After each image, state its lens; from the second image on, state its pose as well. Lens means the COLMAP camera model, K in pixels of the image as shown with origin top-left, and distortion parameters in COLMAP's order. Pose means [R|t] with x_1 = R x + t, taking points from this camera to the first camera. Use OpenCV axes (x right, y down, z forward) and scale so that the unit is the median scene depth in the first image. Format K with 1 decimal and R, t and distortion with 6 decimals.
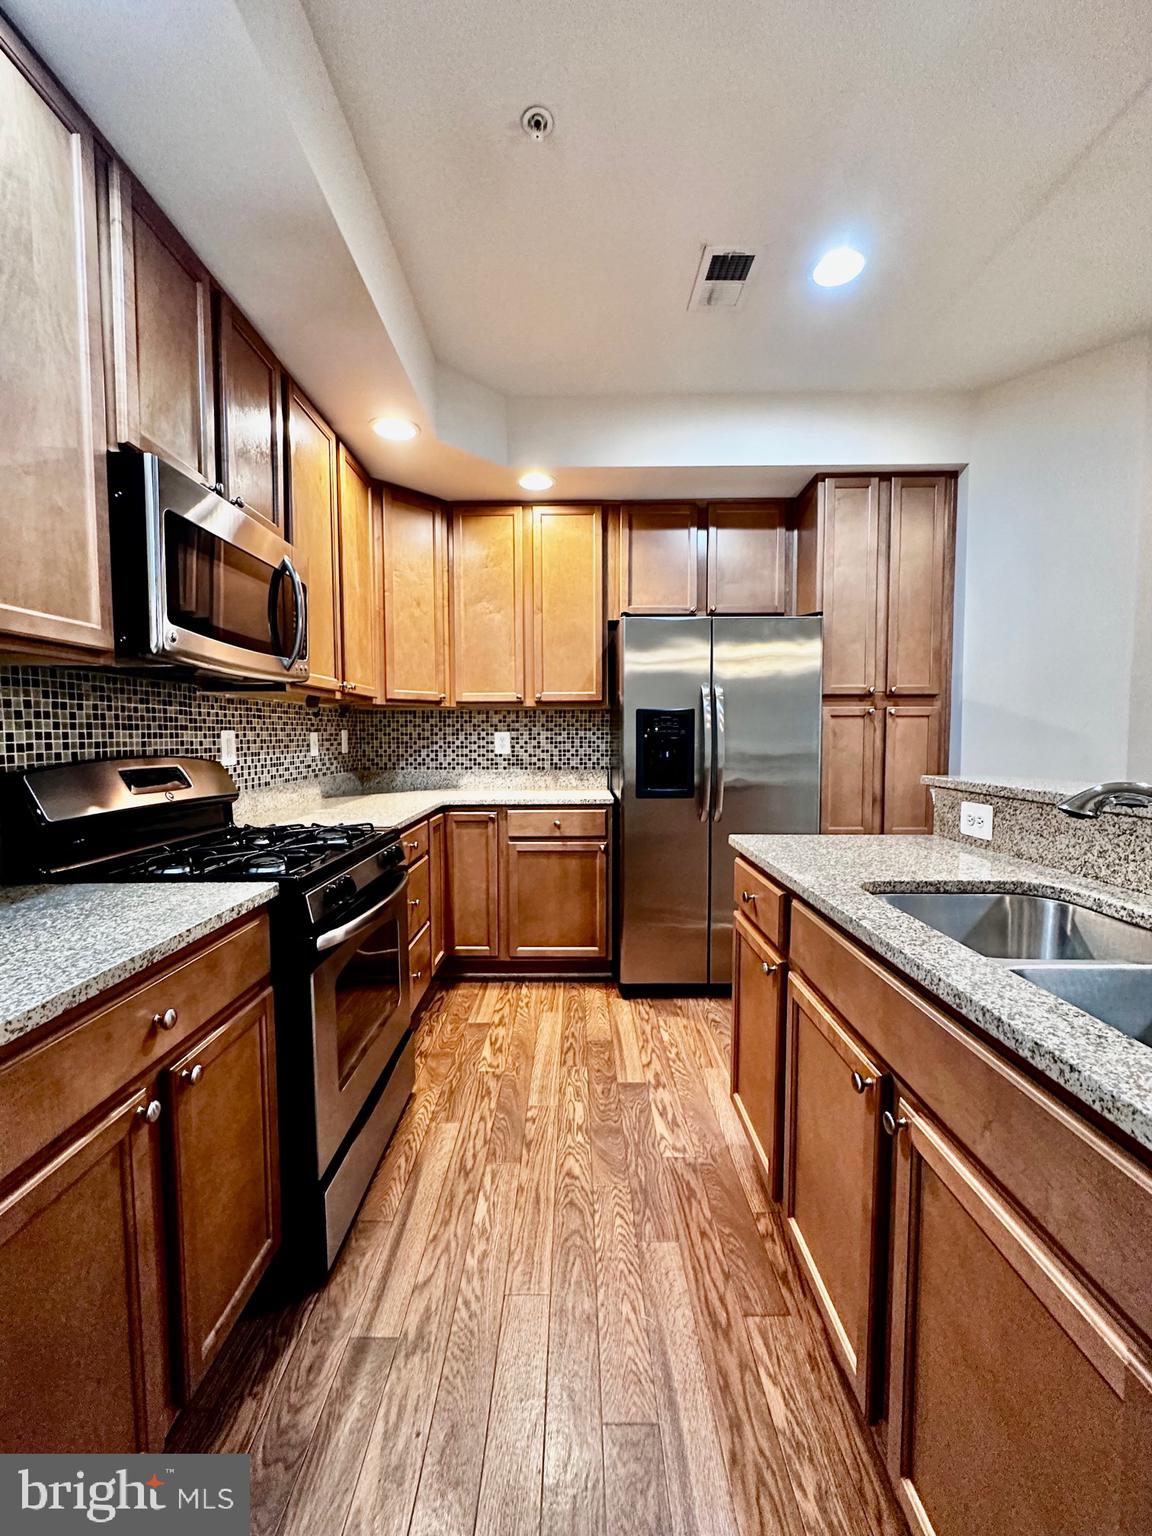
lens RADIAL K [[604.9, 0, 570.1], [0, 604.9, 766.0], [0, 0, 1]] dist [0.002747, 0.000165]
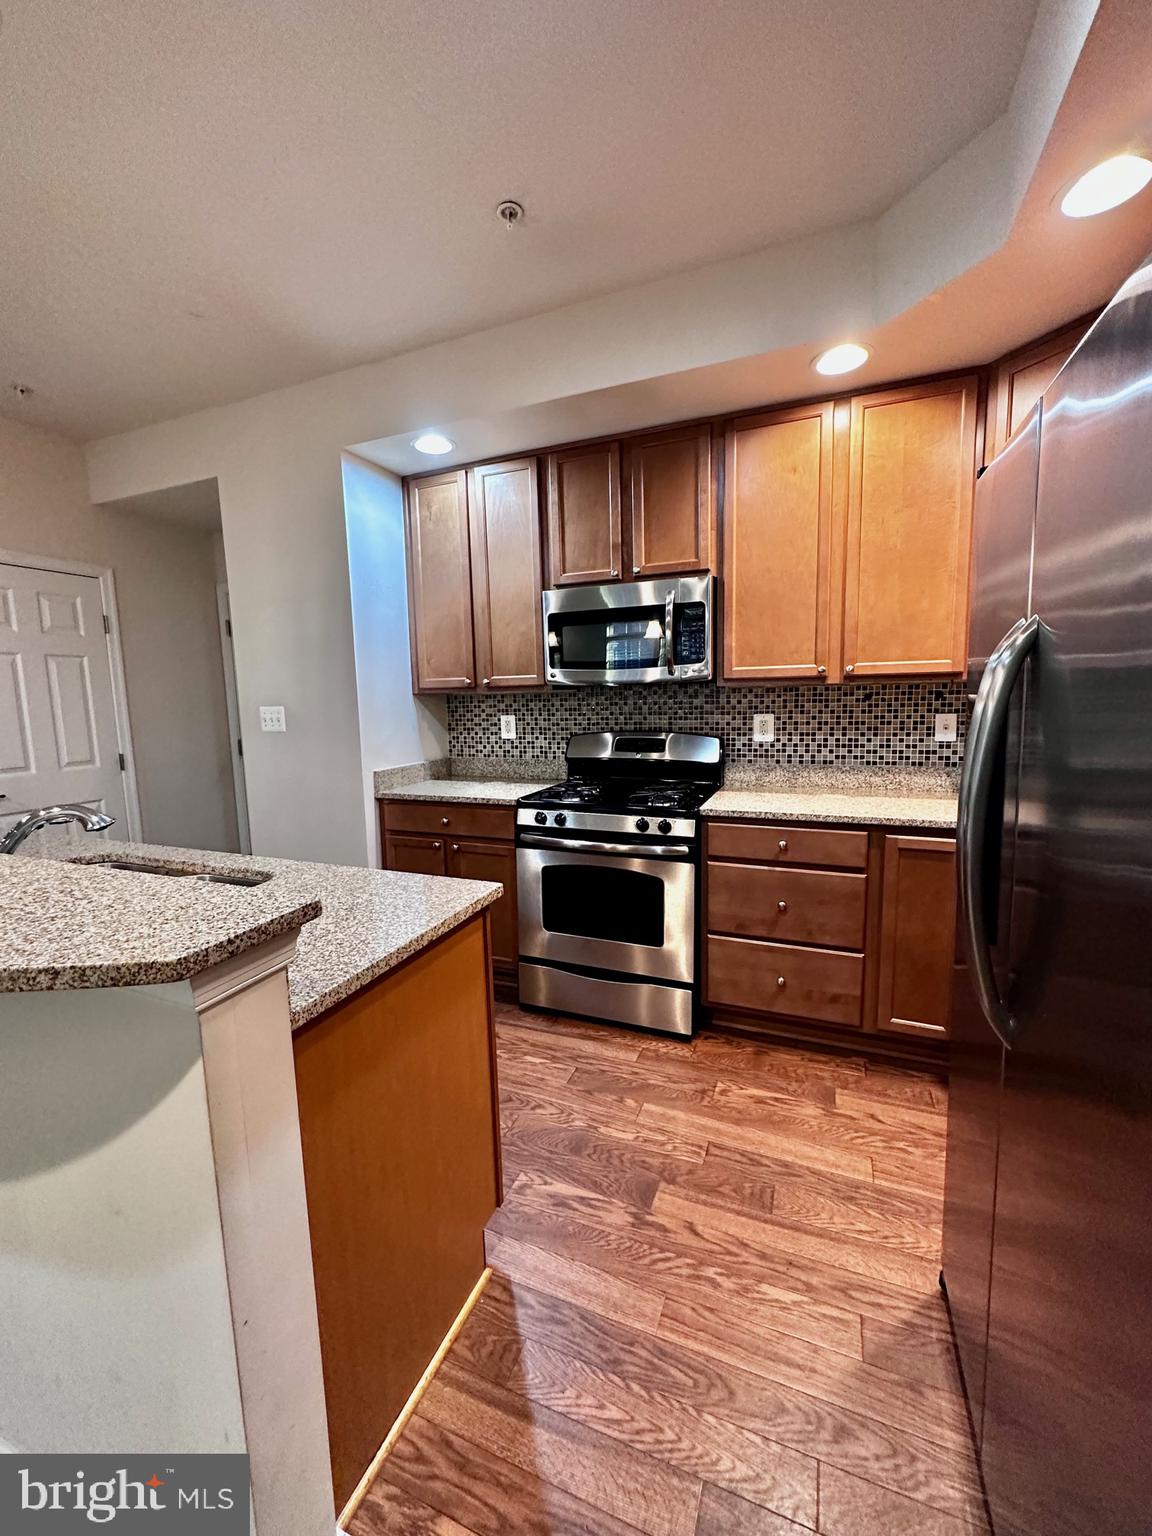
lens RADIAL K [[604.9, 0, 567.2], [0, 604.9, 764.5], [0, 0, 1]] dist [0.002747, 0.000165]
pose [[-0.391411, 0.065194, -0.917904, 0.749663], [-0.043907, 0.995028, 0.089394, -0.047948], [0.919168, 0.075292, -0.386602, 1.107264]]
